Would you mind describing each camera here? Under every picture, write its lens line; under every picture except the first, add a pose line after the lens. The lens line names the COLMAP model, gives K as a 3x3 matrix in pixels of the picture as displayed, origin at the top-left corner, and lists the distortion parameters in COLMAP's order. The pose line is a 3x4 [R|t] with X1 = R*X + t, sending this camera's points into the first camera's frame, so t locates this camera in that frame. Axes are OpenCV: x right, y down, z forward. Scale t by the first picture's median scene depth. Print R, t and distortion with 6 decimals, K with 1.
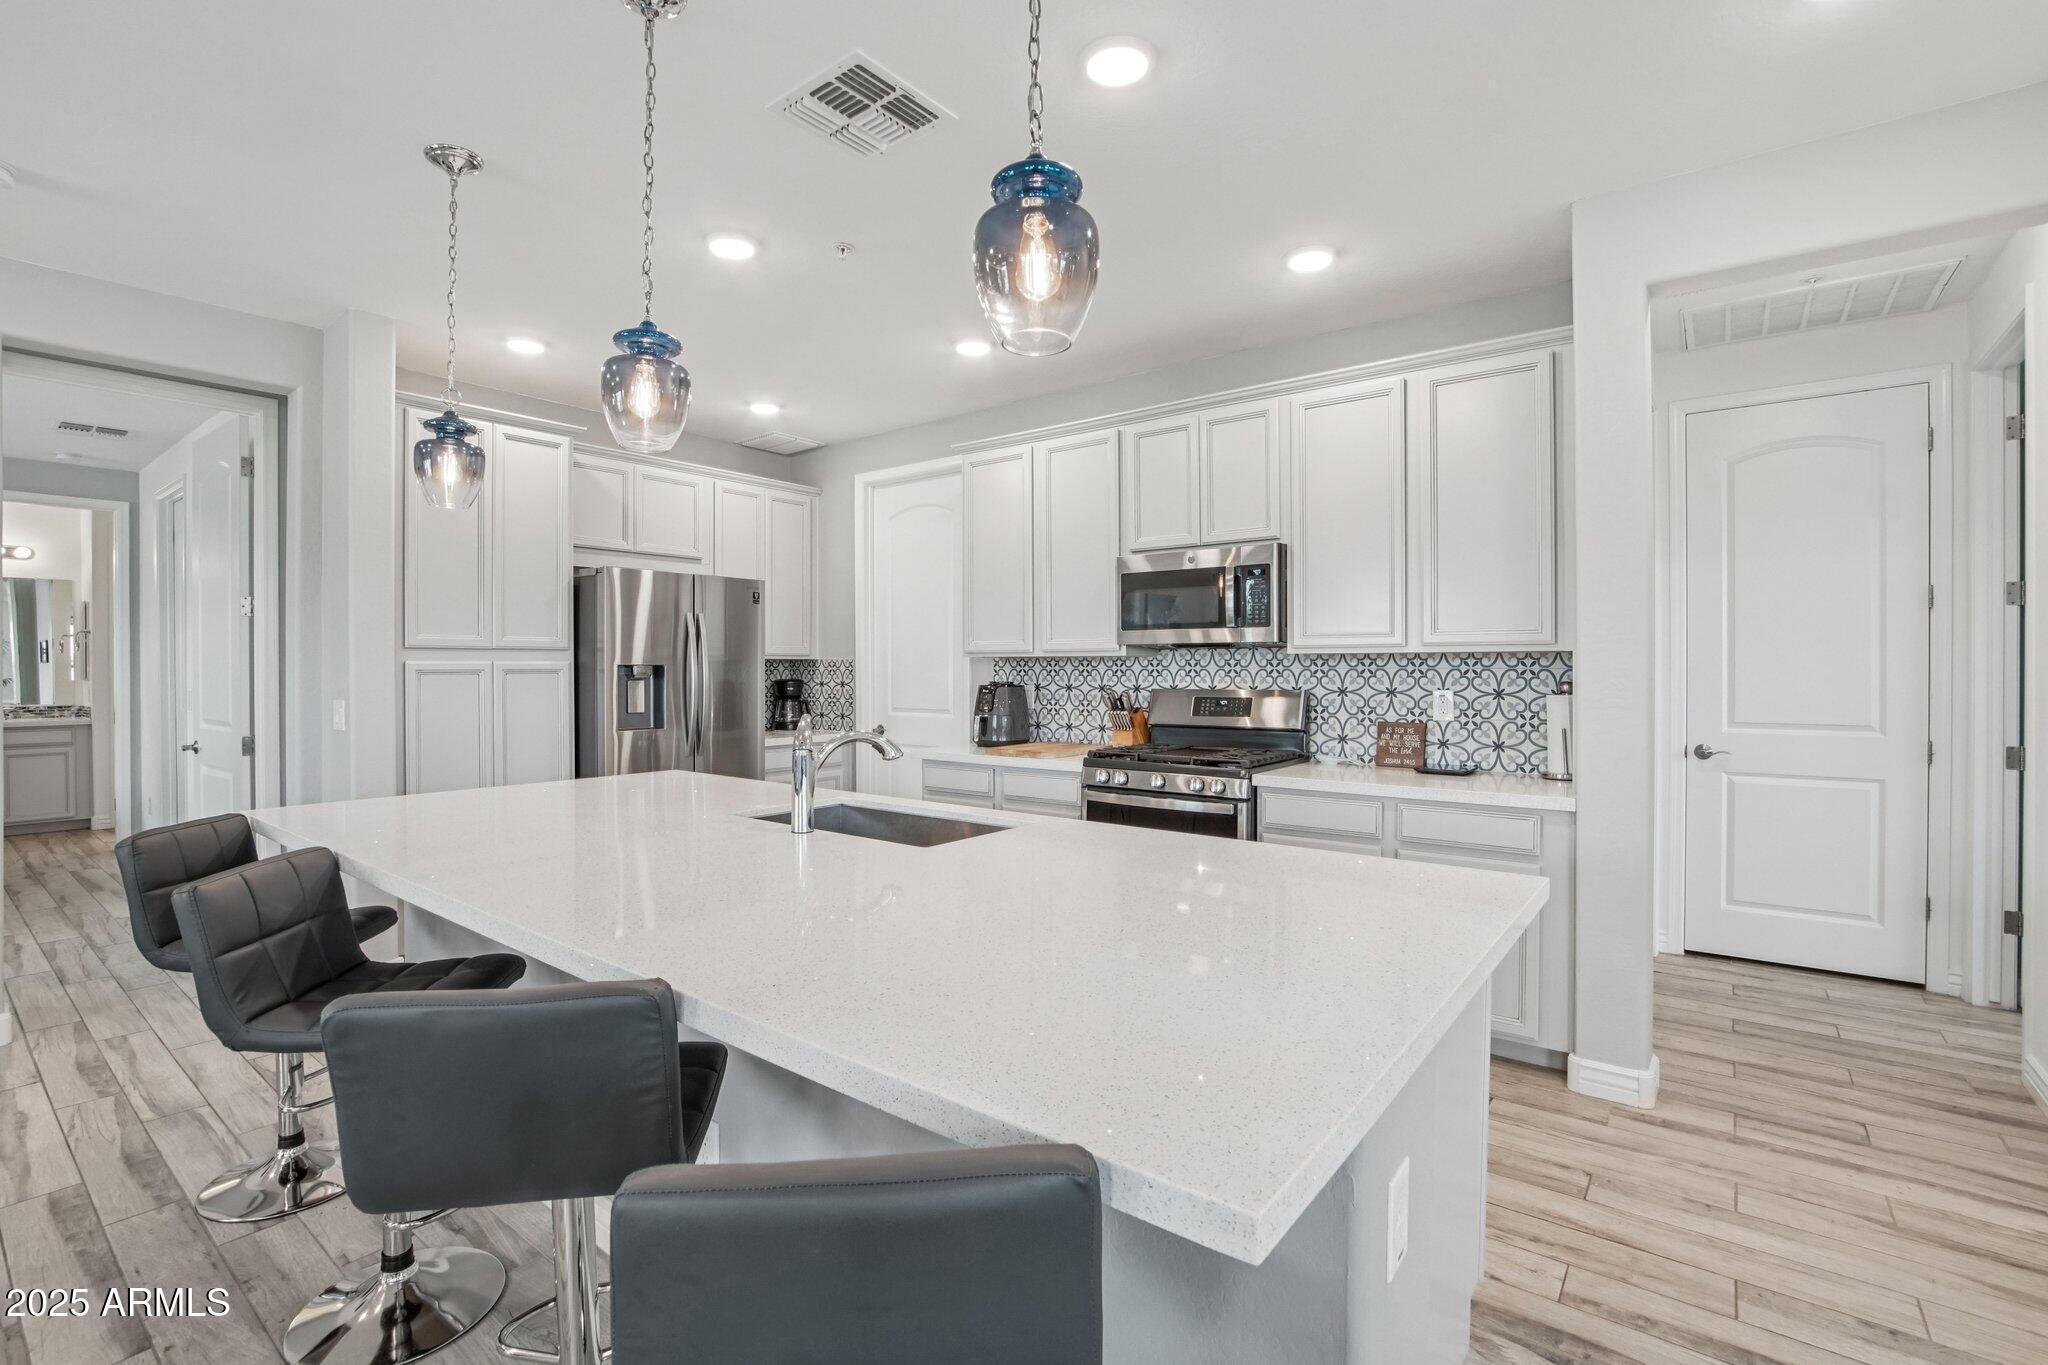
lens RADIAL K [[933.7, 0, 1015.5], [0, 933.7, 673.8], [0, 0, 1]] dist [-0.035220, 0.000273]
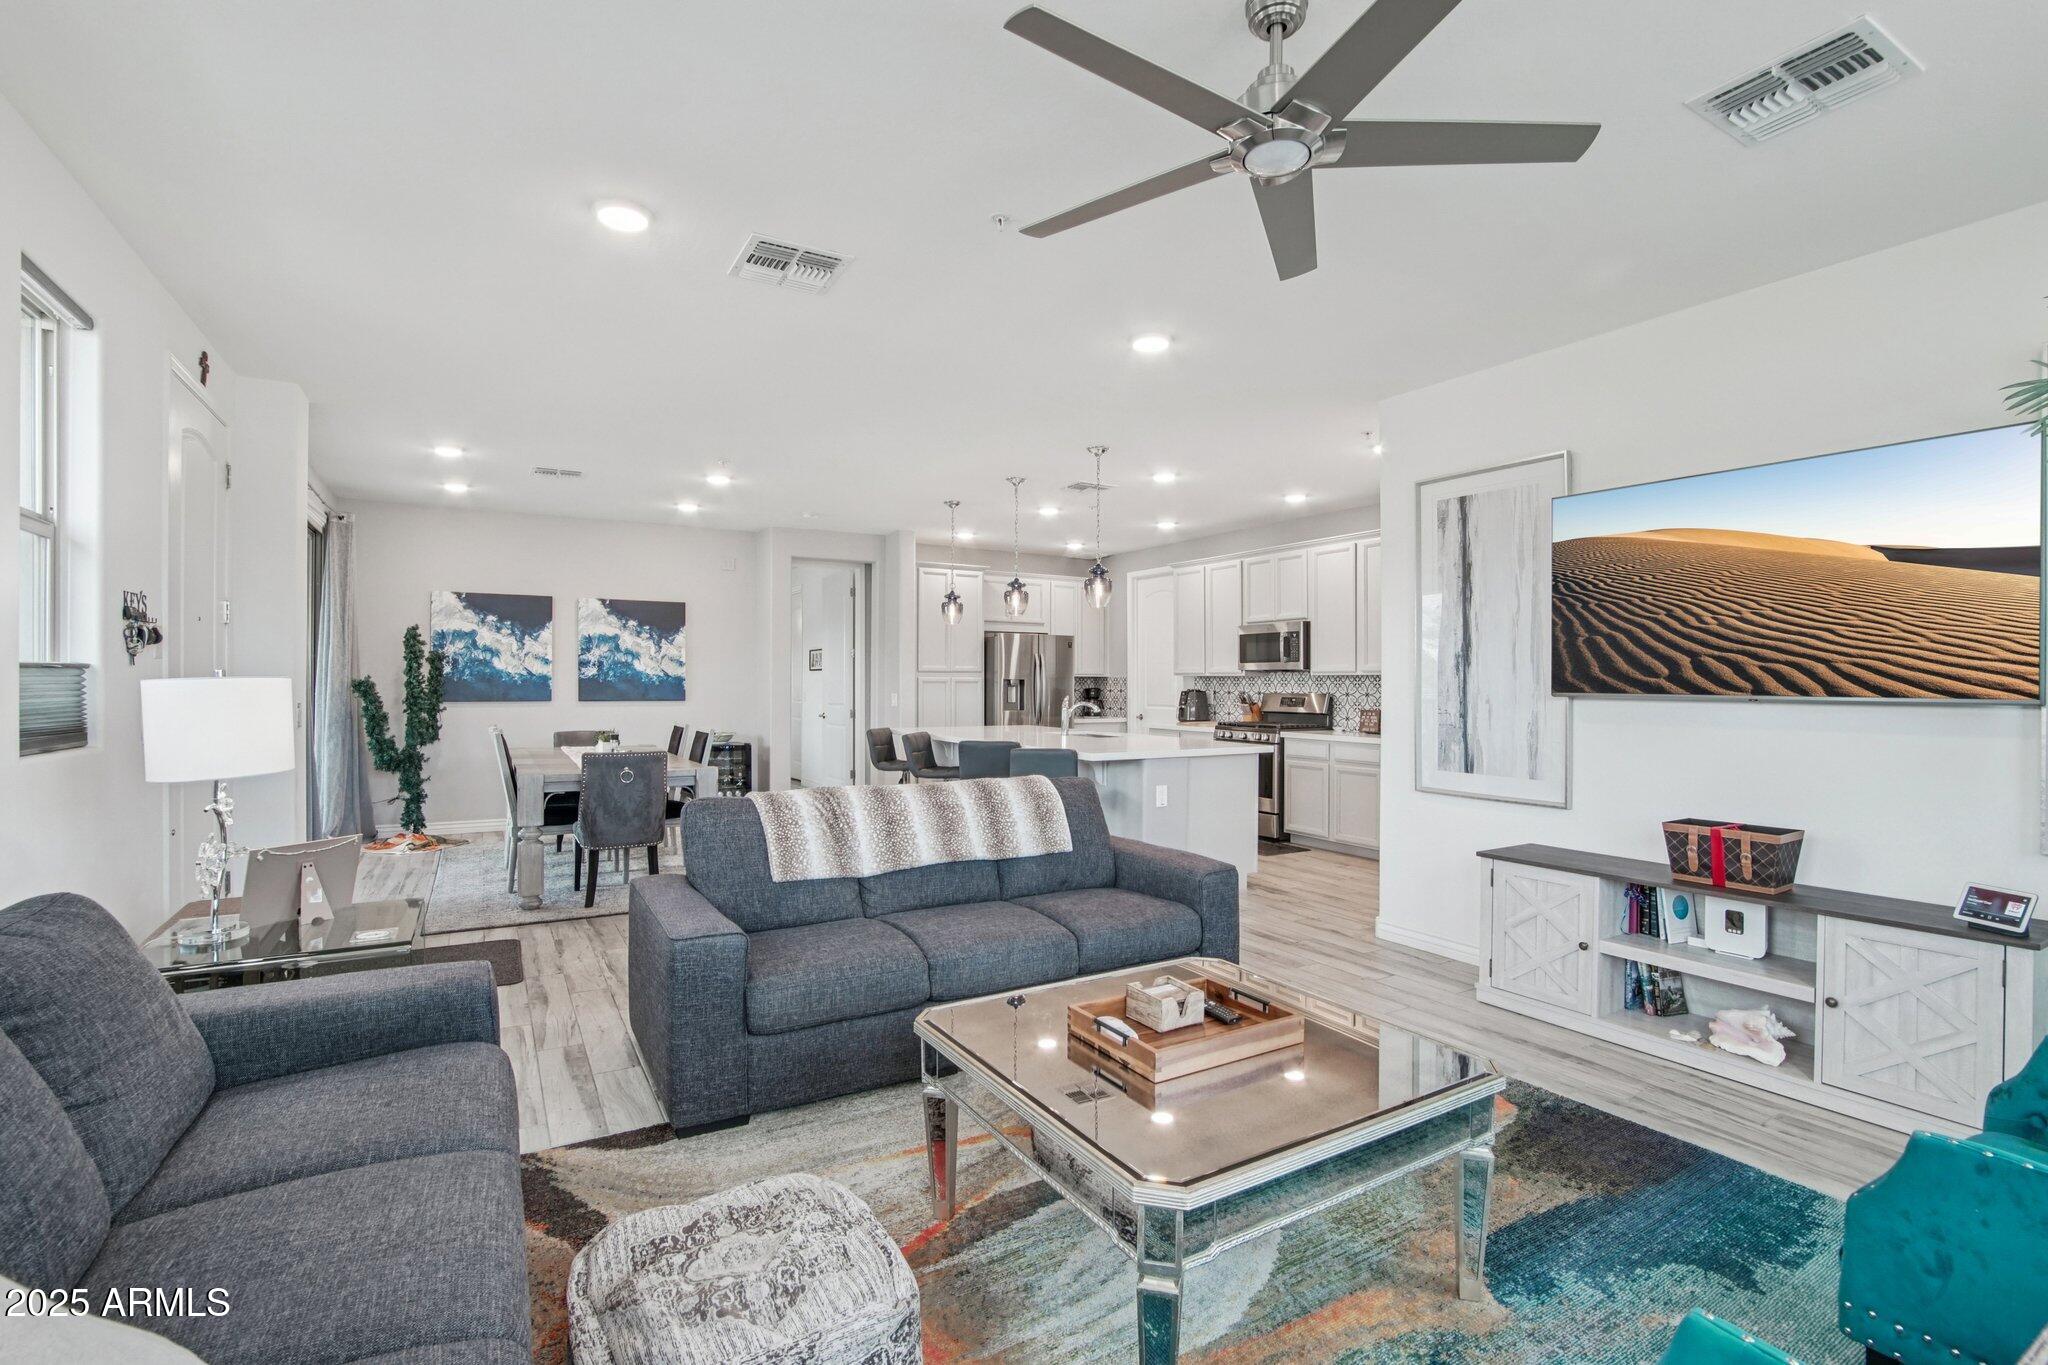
lens RADIAL K [[933.7, 0, 1019.9], [0, 933.7, 685.6], [0, 0, 1]] dist [-0.035220, 0.000273]
pose [[0.929854, 0.006107, -0.367878, 0.400887], [-0.007667, 0.999967, -0.002779, 0.010771], [0.367848, 0.005405, 0.929870, -0.996739]]
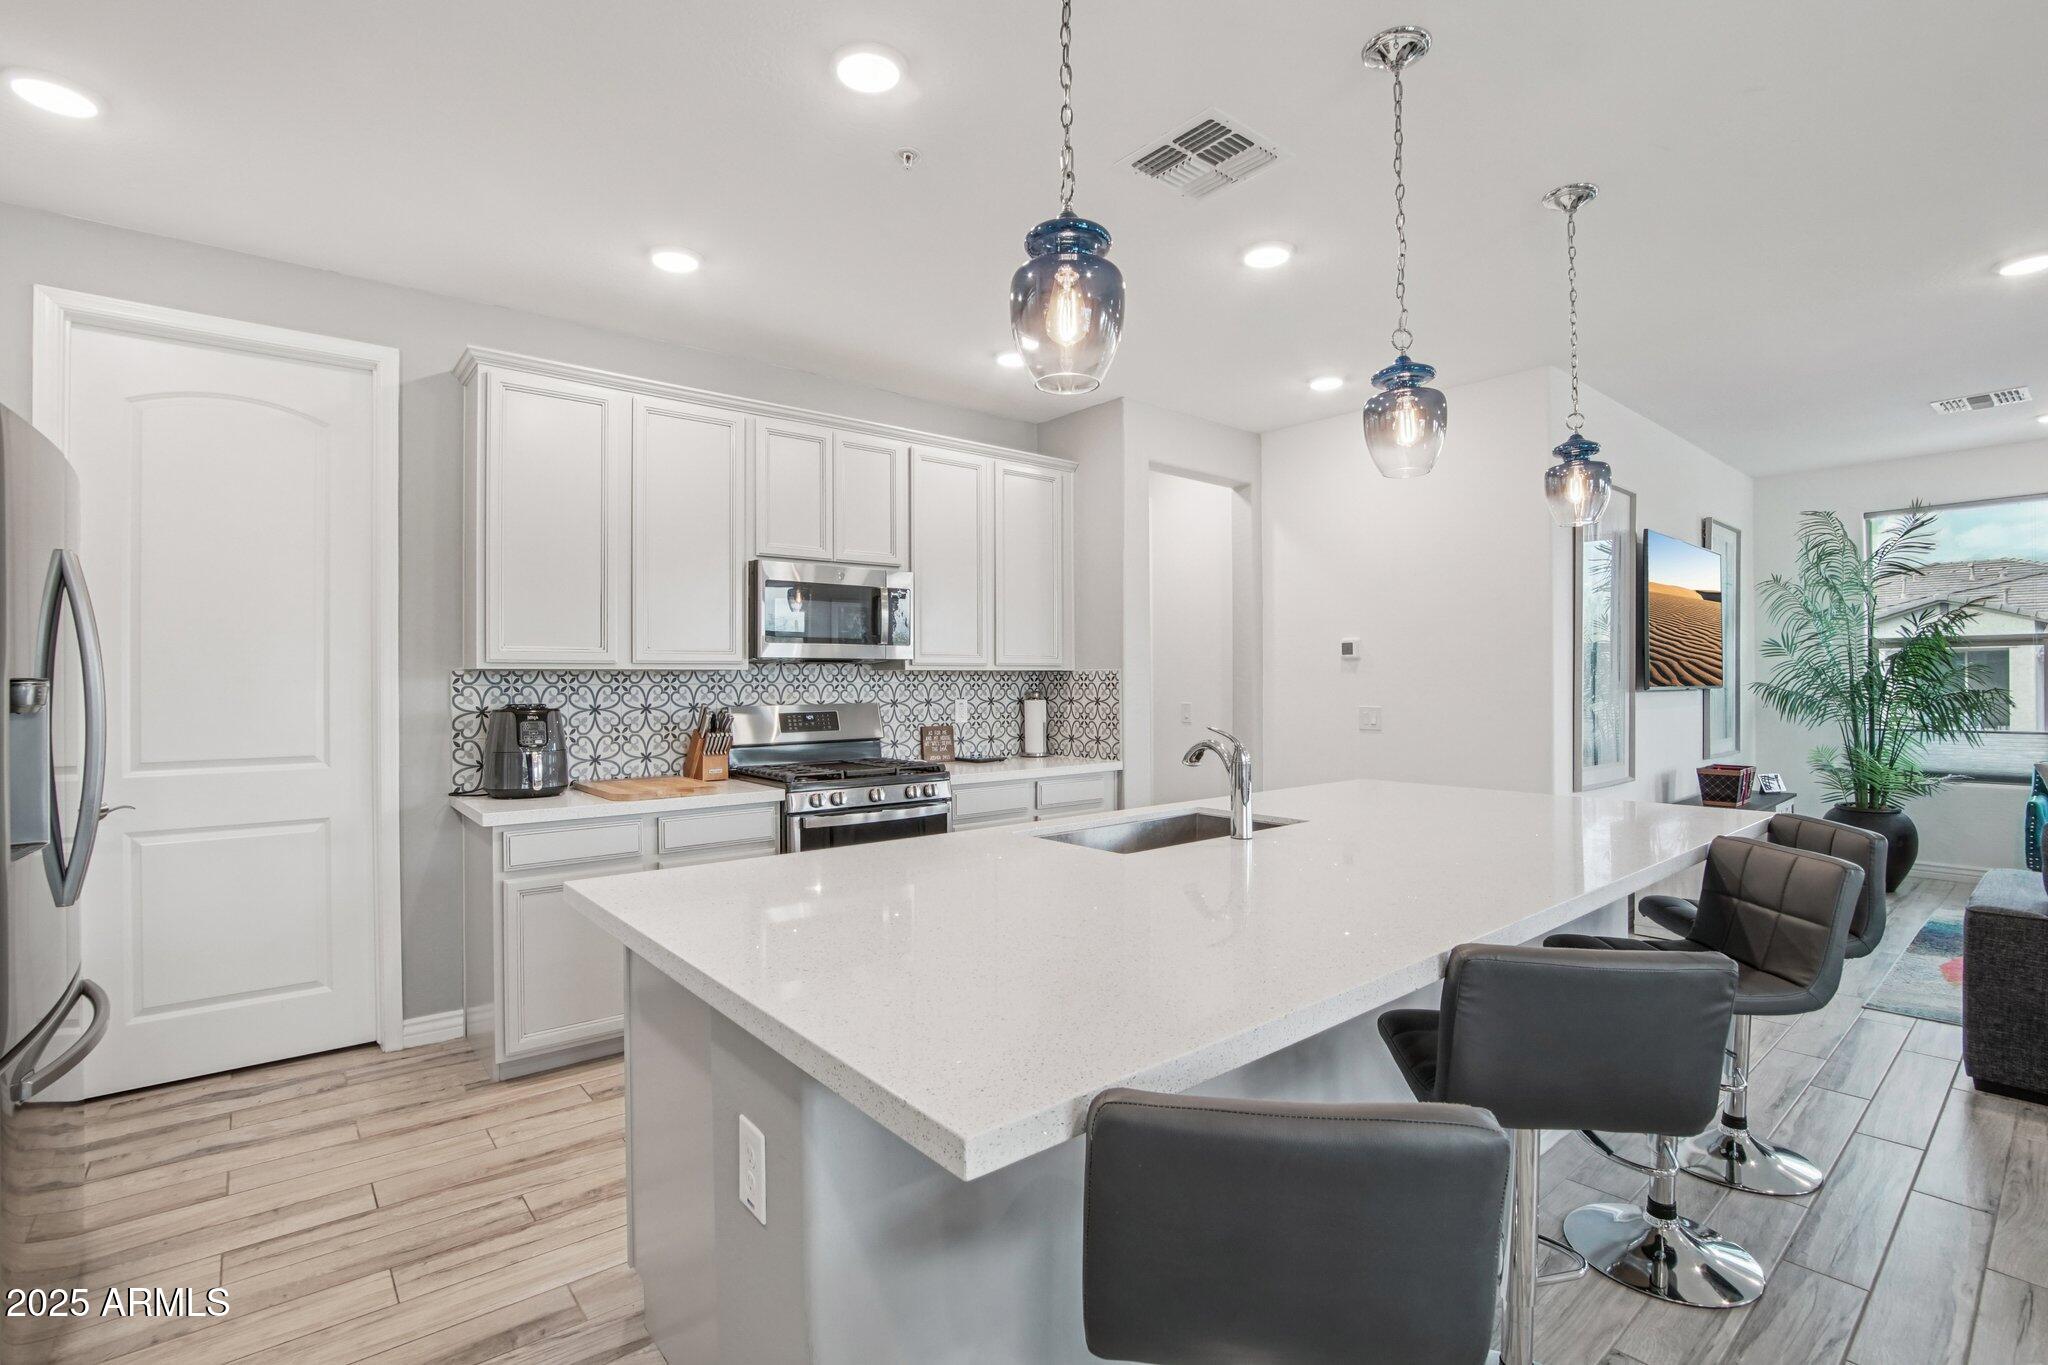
lens RADIAL K [[933.7, 0, 1034.1], [0, 933.7, 675.0], [0, 0, 1]] dist [-0.035220, 0.000273]
pose [[0.192834, 0.007103, 0.981206, -0.710281], [0.011511, 0.999889, -0.009500, -0.002707], [-0.981164, 0.013126, 0.192731, 0.560747]]
